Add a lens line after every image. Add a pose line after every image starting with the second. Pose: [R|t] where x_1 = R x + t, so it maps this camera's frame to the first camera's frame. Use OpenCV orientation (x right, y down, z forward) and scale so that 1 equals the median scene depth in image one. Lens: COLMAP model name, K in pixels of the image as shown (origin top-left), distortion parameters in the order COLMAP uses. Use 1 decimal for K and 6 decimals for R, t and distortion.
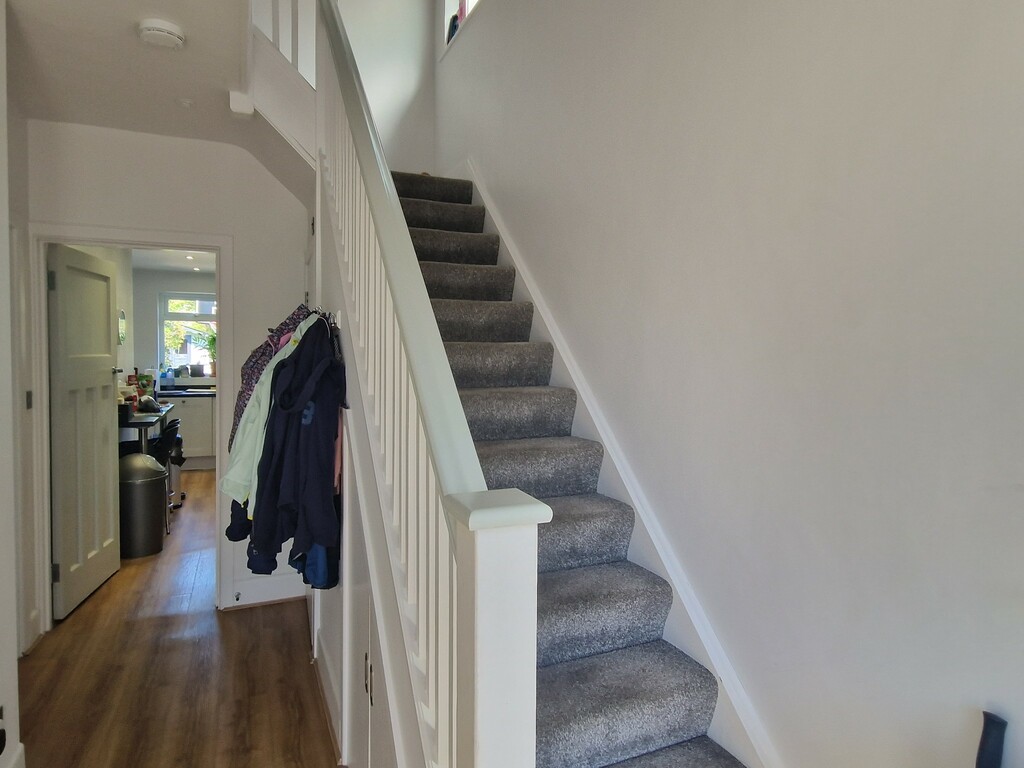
lens RADIAL K [[608.1, 0, 511.3], [0, 608.1, 377.1], [0, 0, 1]] dist [-0.004304, -0.002331]
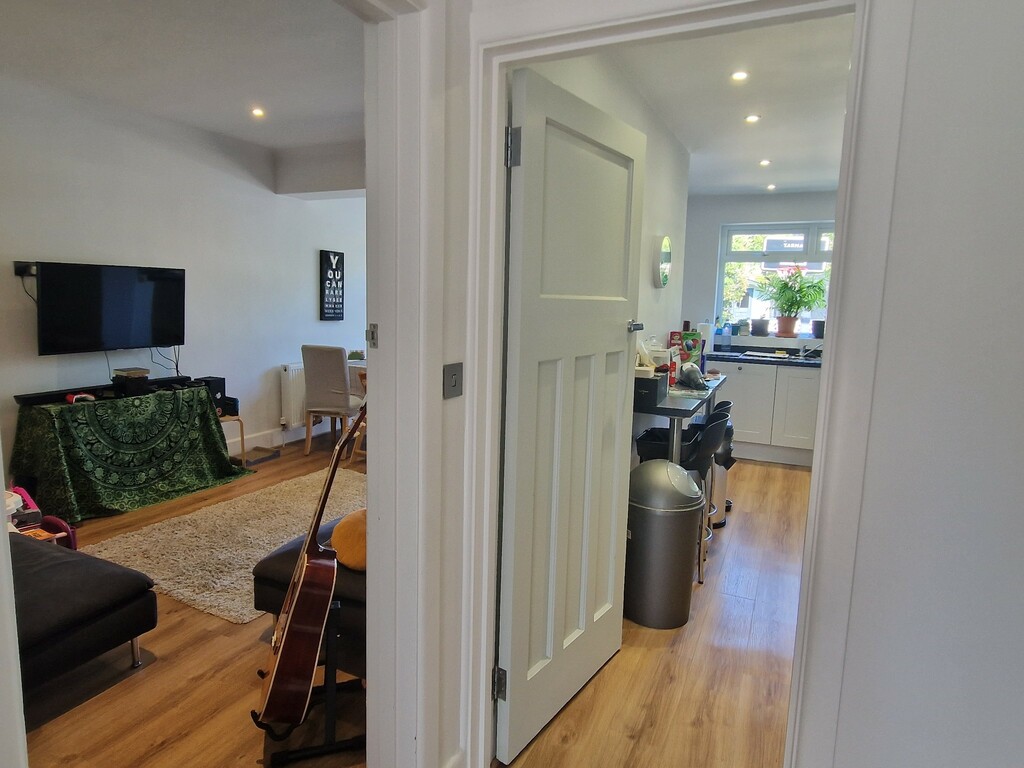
lens RADIAL K [[608.1, 0, 511.3], [0, 608.1, 377.1], [0, 0, 1]] dist [-0.004304, -0.002331]
pose [[0.653427, 0.100460, -0.750294, -0.201834], [-0.045430, 0.994573, 0.093603, -0.008099], [0.755625, -0.027077, 0.654445, 0.372326]]
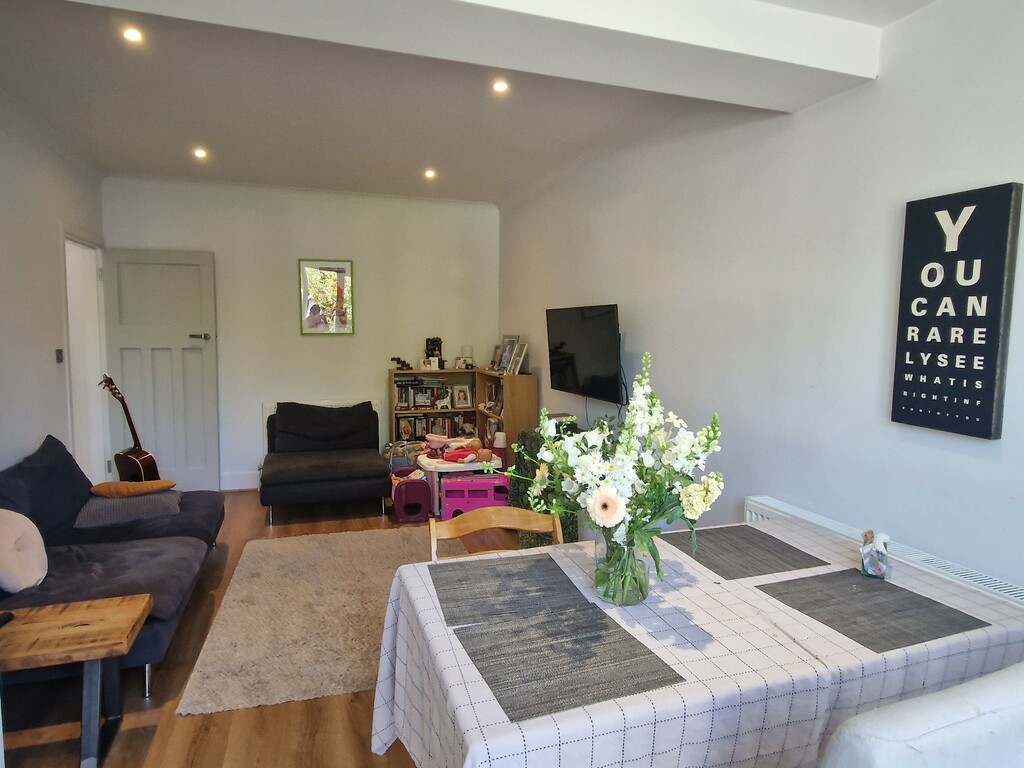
lens RADIAL K [[608.1, 0, 511.3], [0, 608.1, 377.1], [0, 0, 1]] dist [-0.004304, -0.002331]
pose [[-0.994910, -0.037457, 0.093552, -1.027459], [-0.024902, 0.990946, 0.131933, -0.055800], [-0.097647, 0.128932, -0.986834, 1.169572]]
